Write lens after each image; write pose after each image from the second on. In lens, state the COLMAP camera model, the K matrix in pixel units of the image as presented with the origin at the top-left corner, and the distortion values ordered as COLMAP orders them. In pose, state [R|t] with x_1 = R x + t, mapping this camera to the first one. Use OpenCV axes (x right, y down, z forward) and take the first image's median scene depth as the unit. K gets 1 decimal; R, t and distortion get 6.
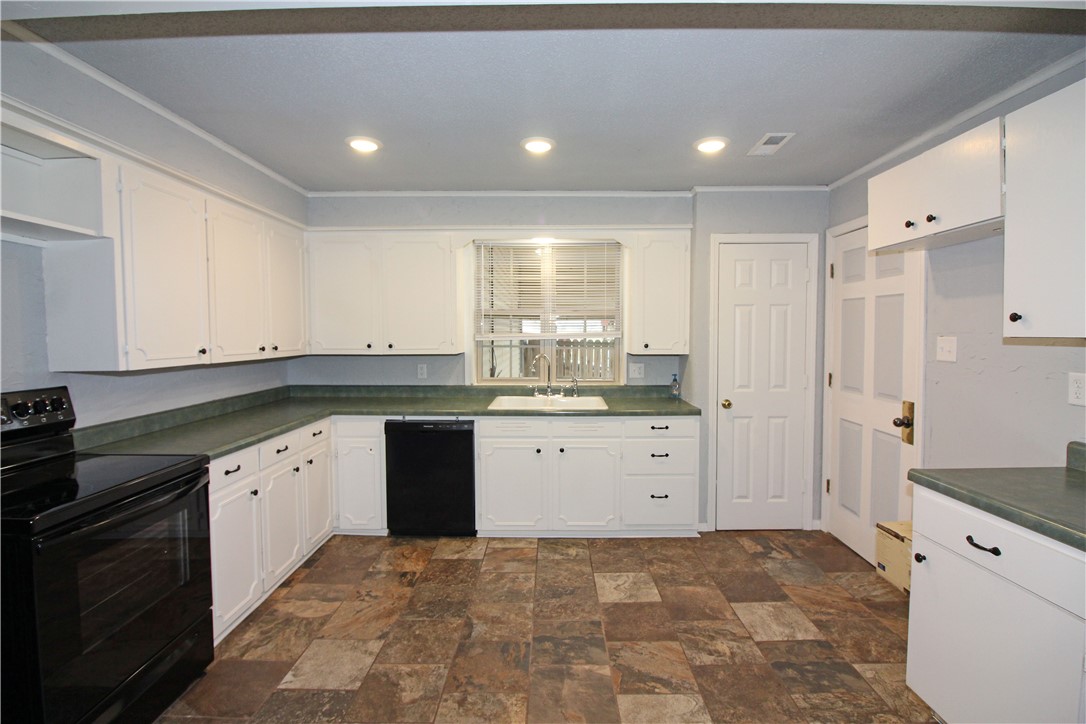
lens RADIAL K [[502.9, 0, 546.5], [0, 502.9, 353.8], [0, 0, 1]] dist [0.001400, -0.014326]
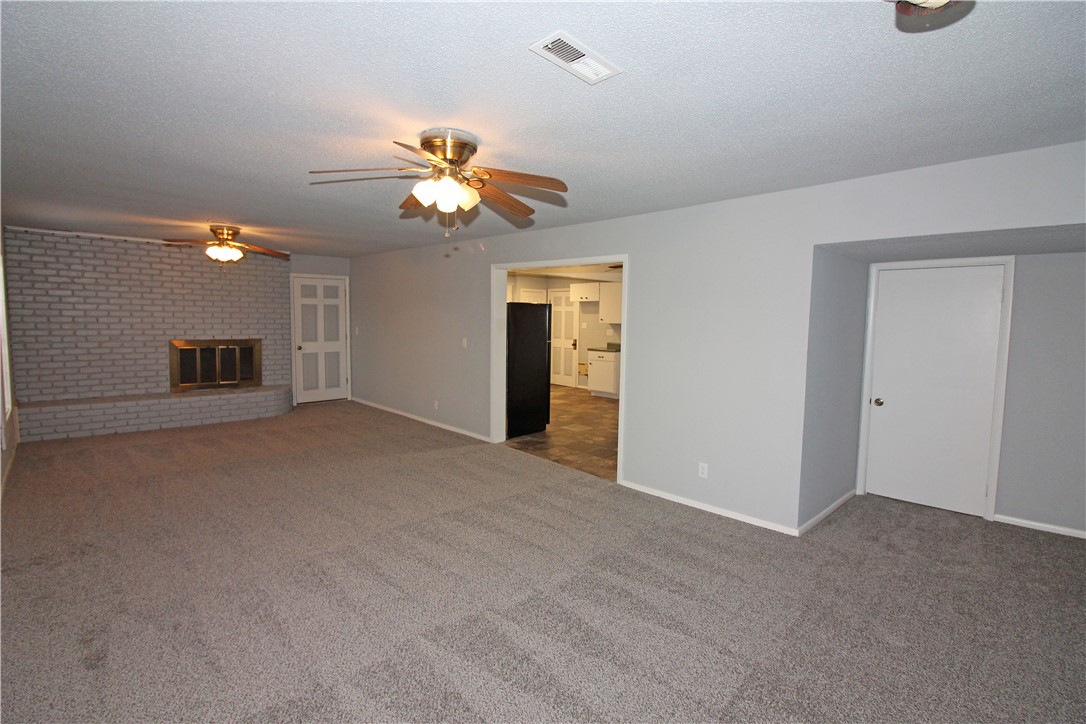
lens RADIAL K [[502.9, 0, 546.5], [0, 502.9, 353.8], [0, 0, 1]] dist [0.001400, -0.014326]
pose [[0.704984, -0.036018, 0.708308, -2.132028], [0.011426, 0.999157, 0.039435, 0.049285], [-0.709132, -0.019709, 0.704801, -1.549694]]
